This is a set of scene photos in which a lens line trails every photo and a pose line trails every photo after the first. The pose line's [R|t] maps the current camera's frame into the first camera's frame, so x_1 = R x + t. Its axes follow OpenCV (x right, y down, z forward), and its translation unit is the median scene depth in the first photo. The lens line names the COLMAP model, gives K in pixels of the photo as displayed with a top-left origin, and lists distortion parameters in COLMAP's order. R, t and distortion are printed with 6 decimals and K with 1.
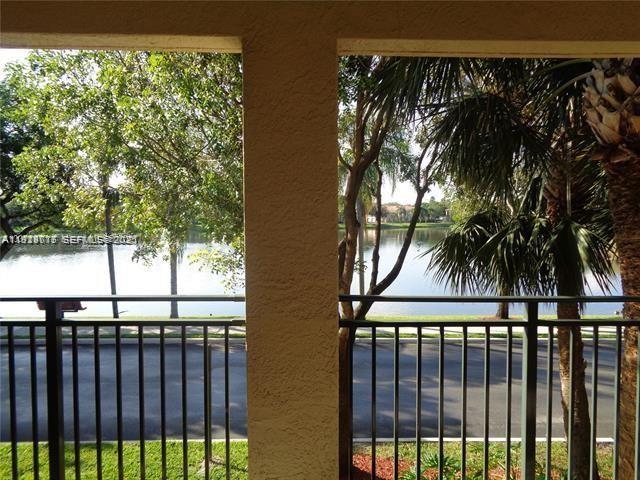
lens RADIAL K [[479.6, 0, 320.0], [0, 479.6, 240.0], [0, 0, 1]] dist [0.006140, 0.001986]
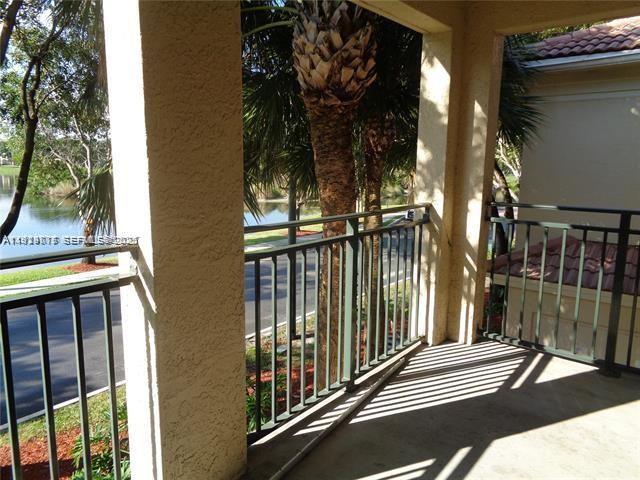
lens RADIAL K [[479.6, 0, 320.0], [0, 479.6, 240.0], [0, 0, 1]] dist [0.006140, 0.001986]
pose [[0.638551, -0.120269, 0.760124, -0.202085], [0.031136, 0.990942, 0.130634, 0.010036], [-0.768950, -0.059750, 0.636511, 0.122890]]
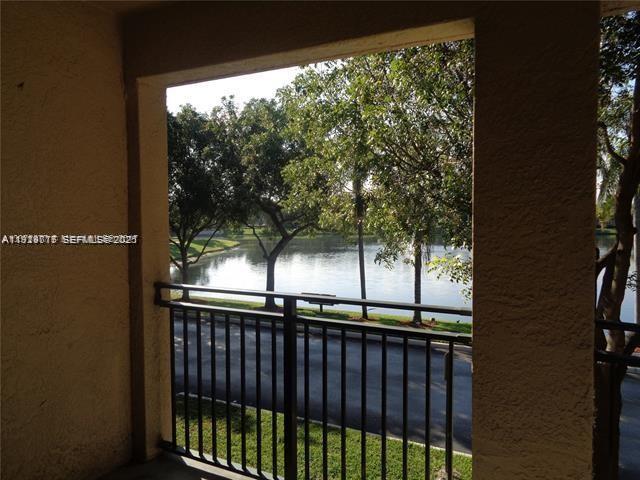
lens RADIAL K [[479.6, 0, 320.0], [0, 479.6, 240.0], [0, 0, 1]] dist [0.006140, 0.001986]
pose [[0.875547, 0.020703, -0.482690, 0.008368], [-0.024266, 0.999705, -0.001137, -0.001905], [0.482524, 0.012708, 0.875791, 0.032933]]
